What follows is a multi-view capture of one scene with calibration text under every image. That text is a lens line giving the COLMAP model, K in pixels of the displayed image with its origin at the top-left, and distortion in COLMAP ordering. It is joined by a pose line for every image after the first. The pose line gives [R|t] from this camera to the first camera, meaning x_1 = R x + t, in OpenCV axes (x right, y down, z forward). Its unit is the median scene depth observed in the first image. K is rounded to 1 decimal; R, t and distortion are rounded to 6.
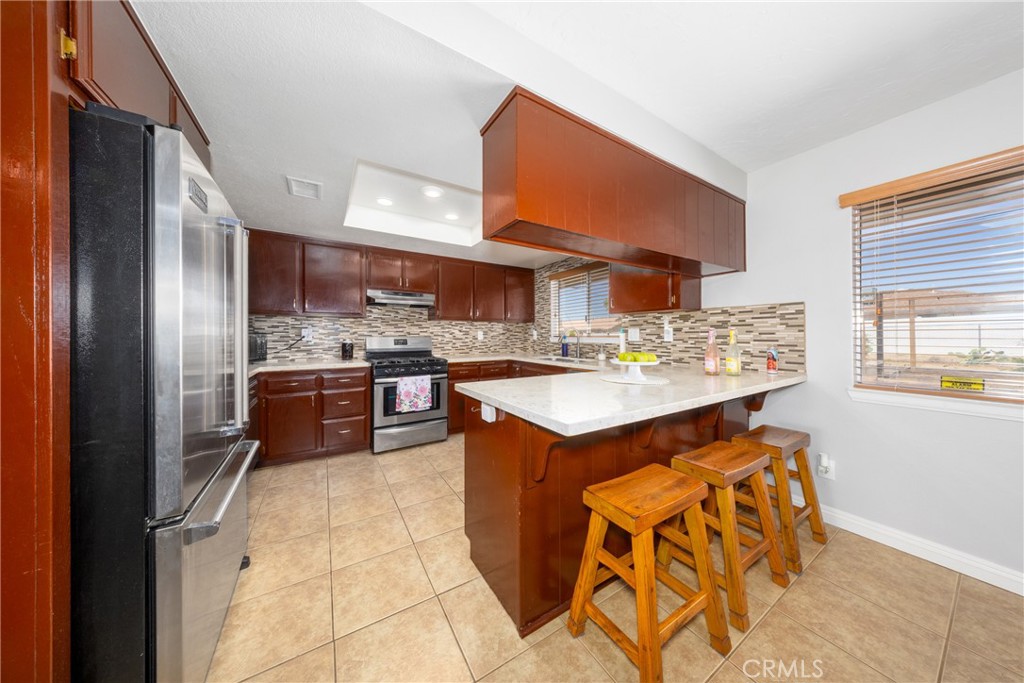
lens RADIAL K [[322.9, 0, 542.7], [0, 322.9, 337.3], [0, 0, 1]] dist [0.000165, 0.000004]
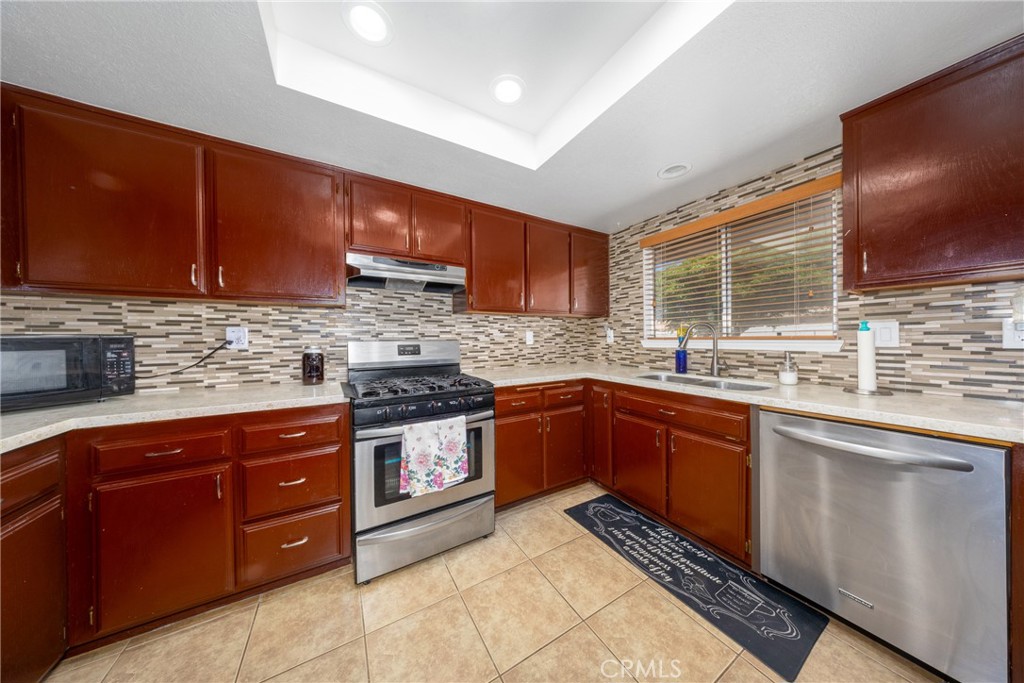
lens RADIAL K [[295.5, 0, 512.0], [0, 295.5, 341.5], [0, 0, 1]] dist [0.000072, -0.000002]
pose [[0.996342, -0.005405, -0.085284, -0.218314], [0.005980, 0.999961, 0.006479, -0.002936], [0.085246, -0.006966, 0.996336, 0.505794]]
